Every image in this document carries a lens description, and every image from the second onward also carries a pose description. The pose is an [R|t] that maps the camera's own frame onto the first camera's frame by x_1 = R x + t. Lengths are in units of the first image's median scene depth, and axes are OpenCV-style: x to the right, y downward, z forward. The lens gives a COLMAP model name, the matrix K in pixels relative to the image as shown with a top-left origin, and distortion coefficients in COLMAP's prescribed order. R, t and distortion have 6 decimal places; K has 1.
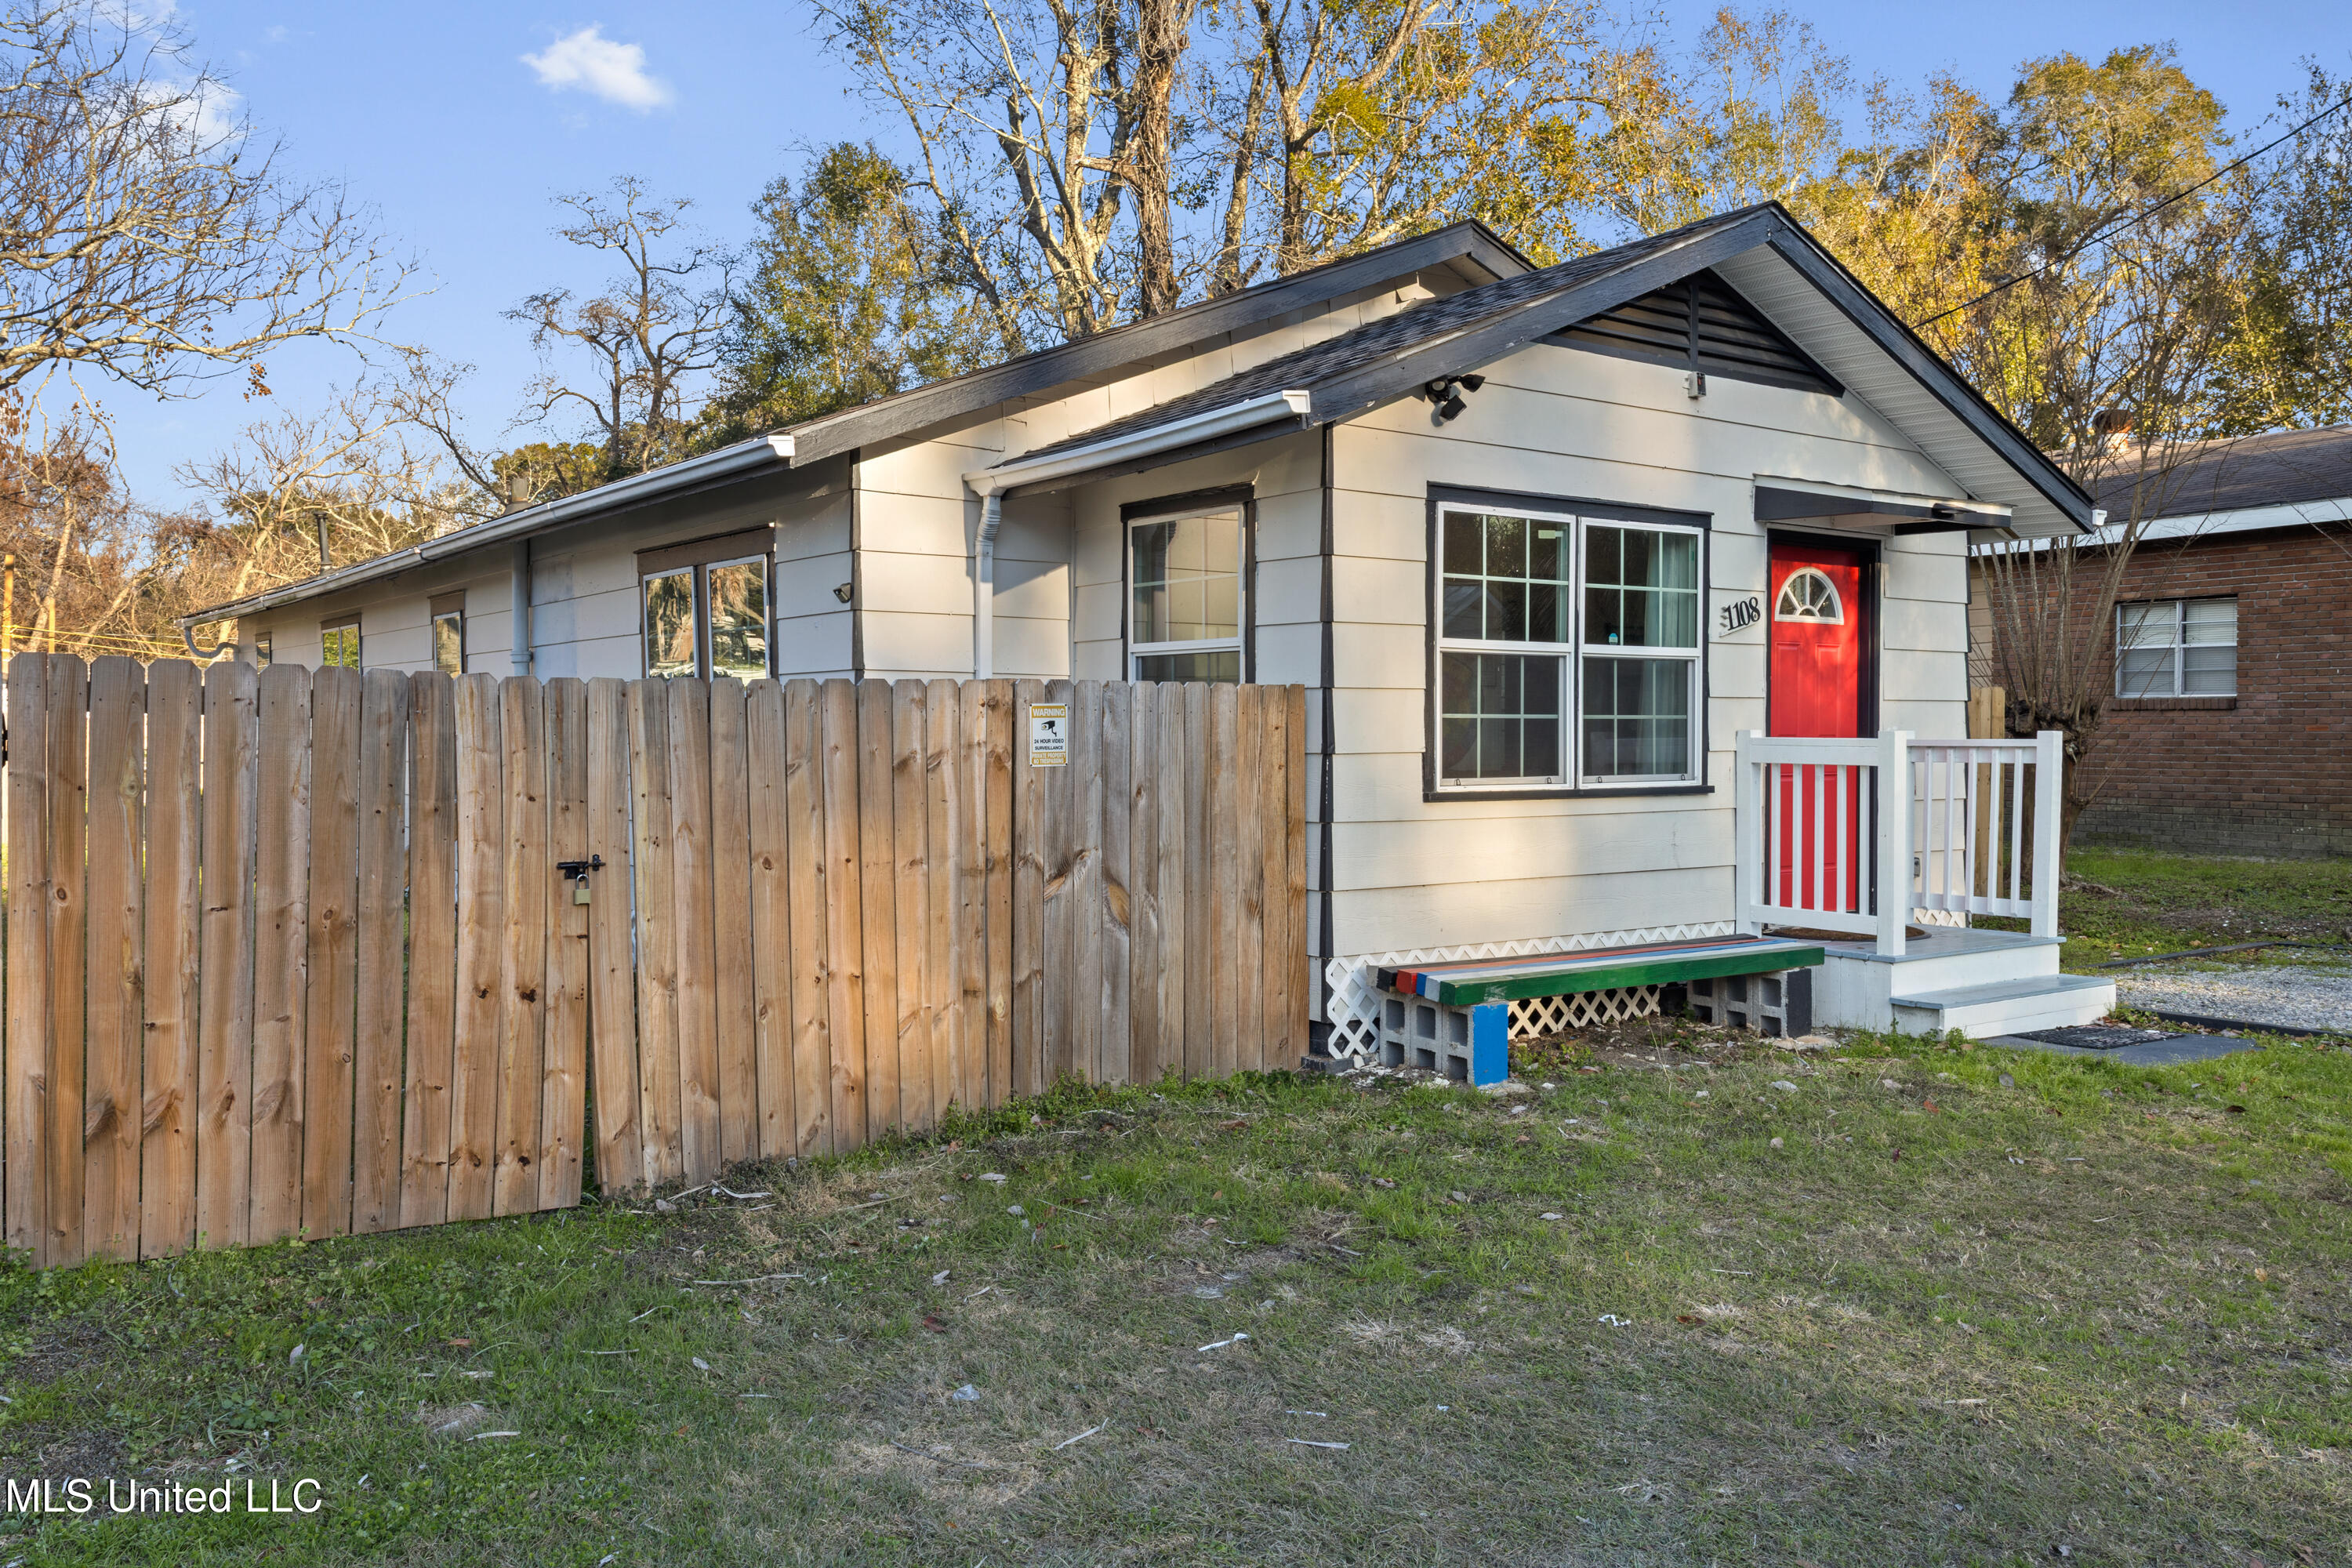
lens RADIAL K [[1869.8, 0, 1176.0], [0, 1869.8, 784.0], [0, 0, 1]] dist [0.008443, 0.001810]
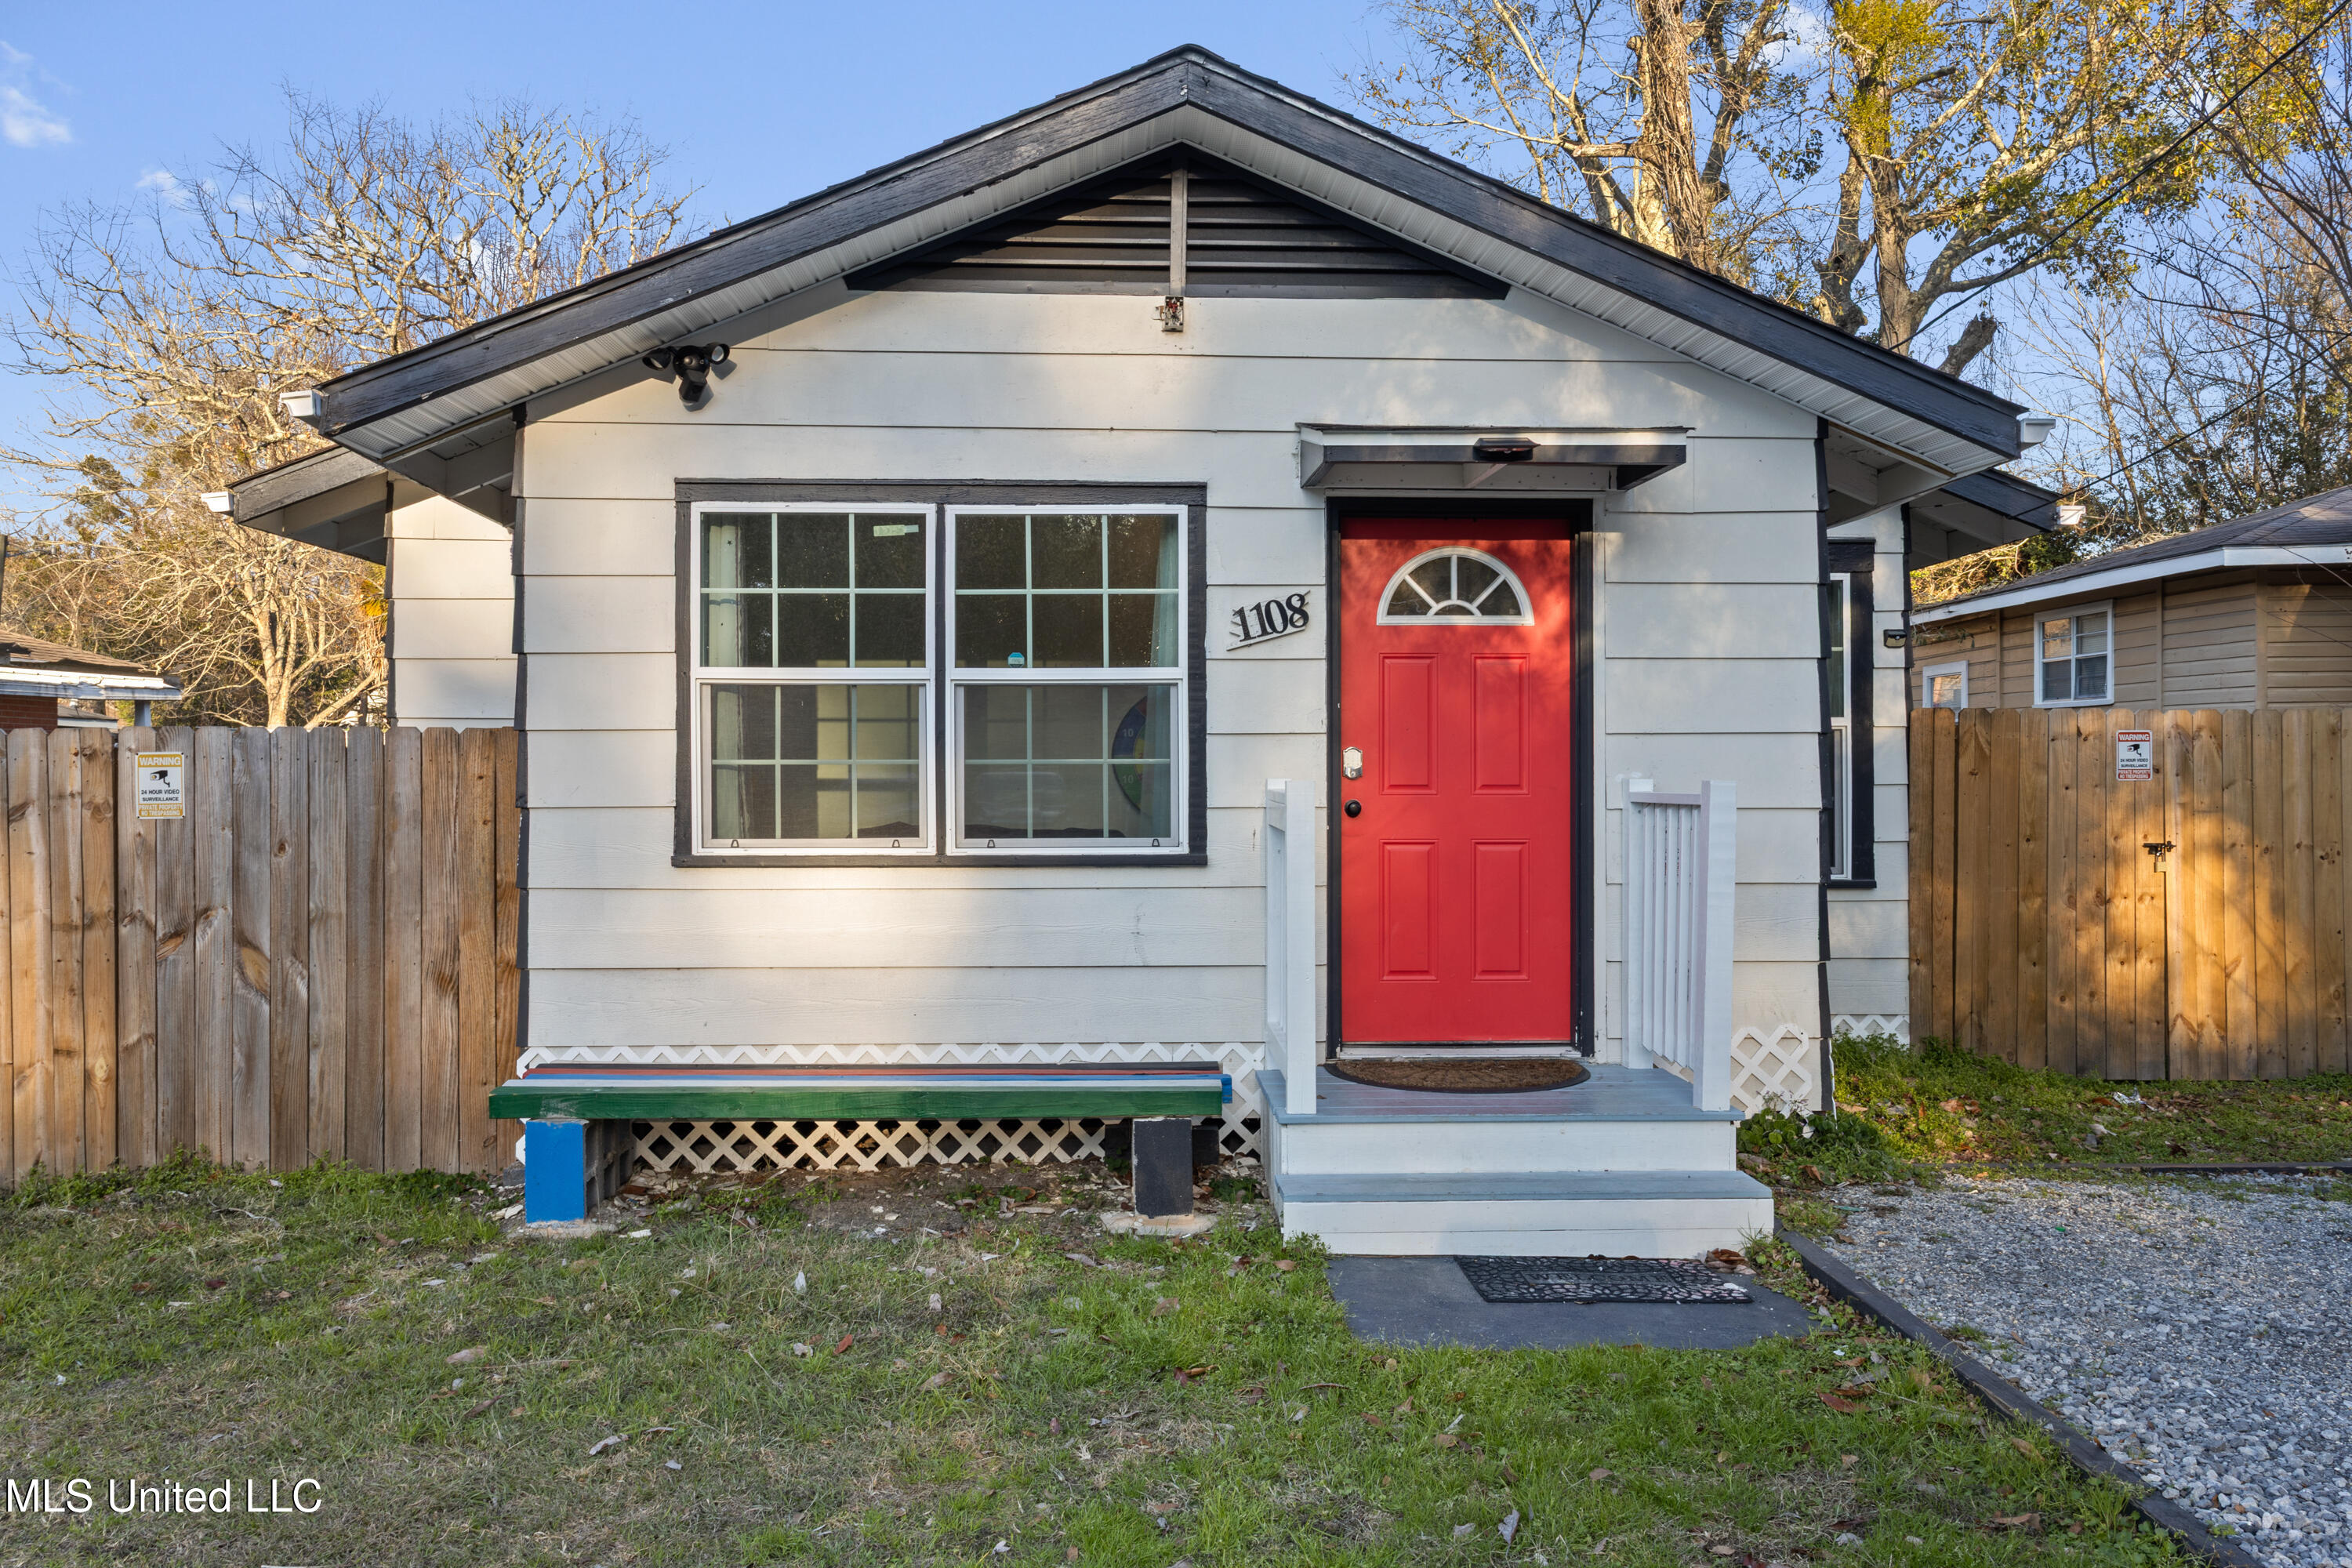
lens RADIAL K [[1813.5, 0, 1176.0], [0, 1813.5, 784.0], [0, 0, 1]] dist [0.001137, 0.004017]
pose [[0.832990, 0.001502, -0.553286, 0.715557], [-0.014542, 0.999710, -0.019179, -0.013908], [0.553097, 0.024022, 0.832770, 0.430930]]
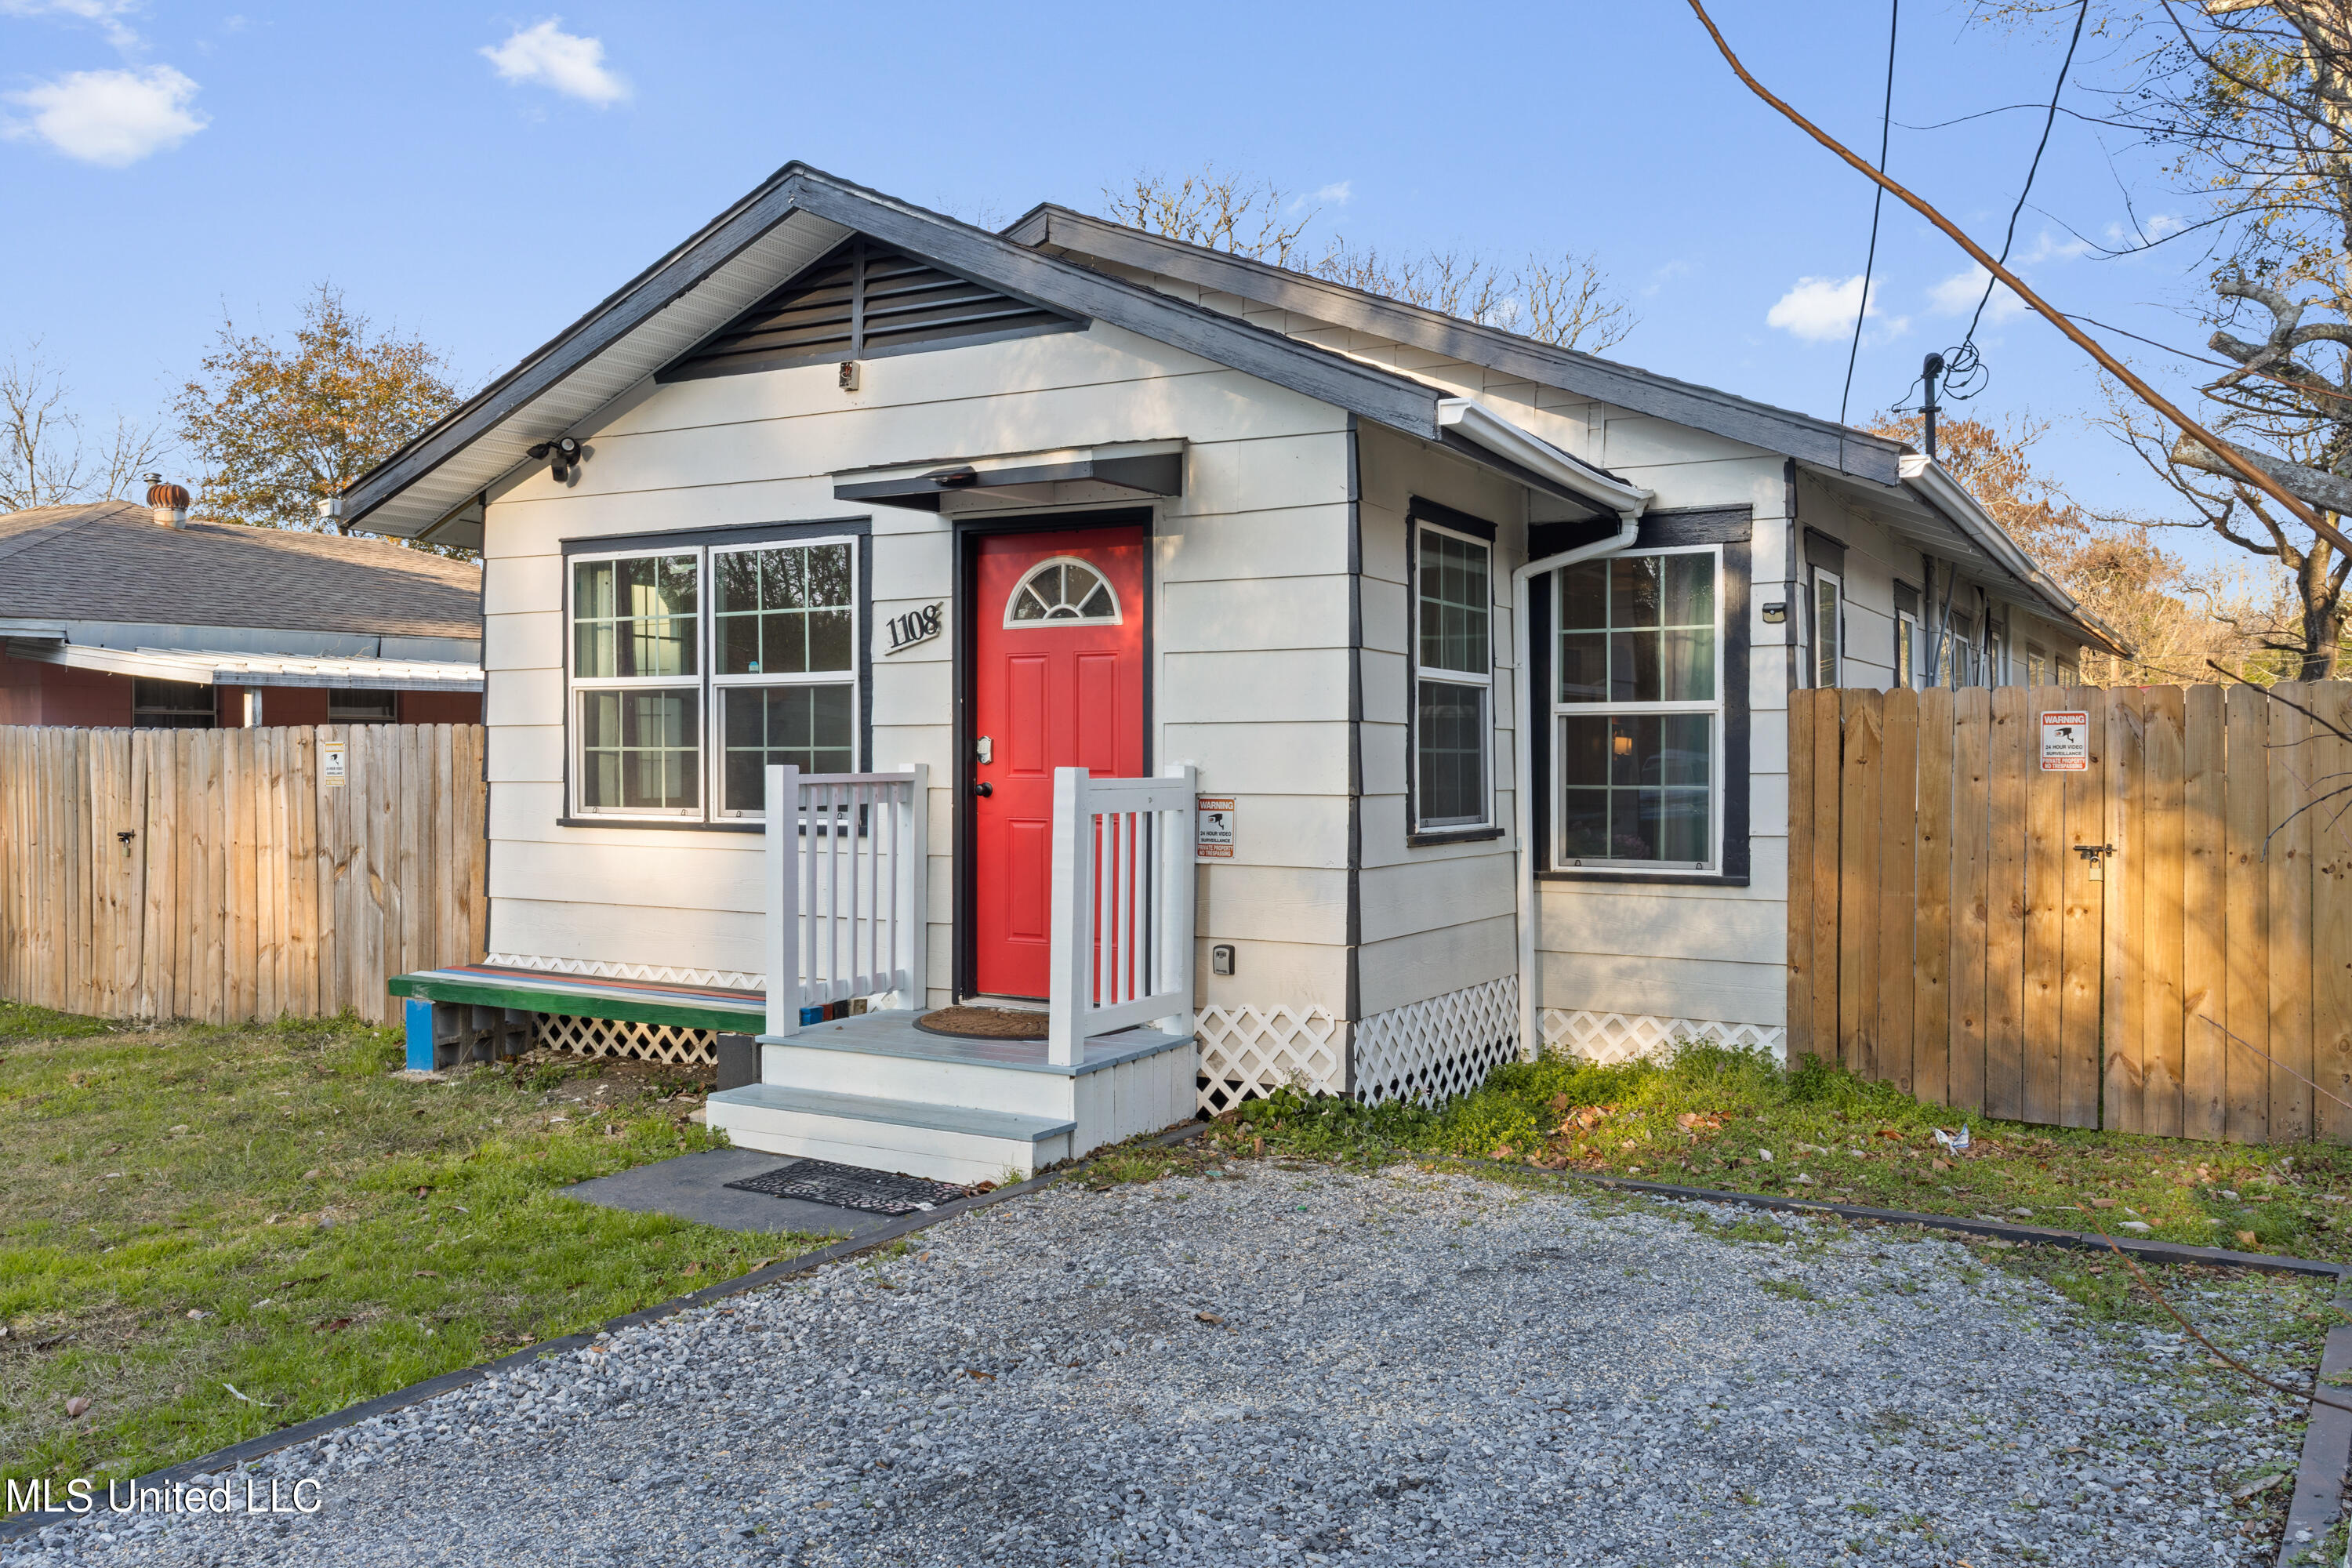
lens RADIAL K [[1861.4, 0, 1174.8], [0, 1861.4, 800.3], [0, 0, 1]] dist [-0.003230, -0.001872]
pose [[0.414456, 0.022621, -0.909788, 1.218084], [-0.028121, 0.999532, 0.012042, -0.027927], [0.909635, 0.020593, 0.414898, 0.822895]]
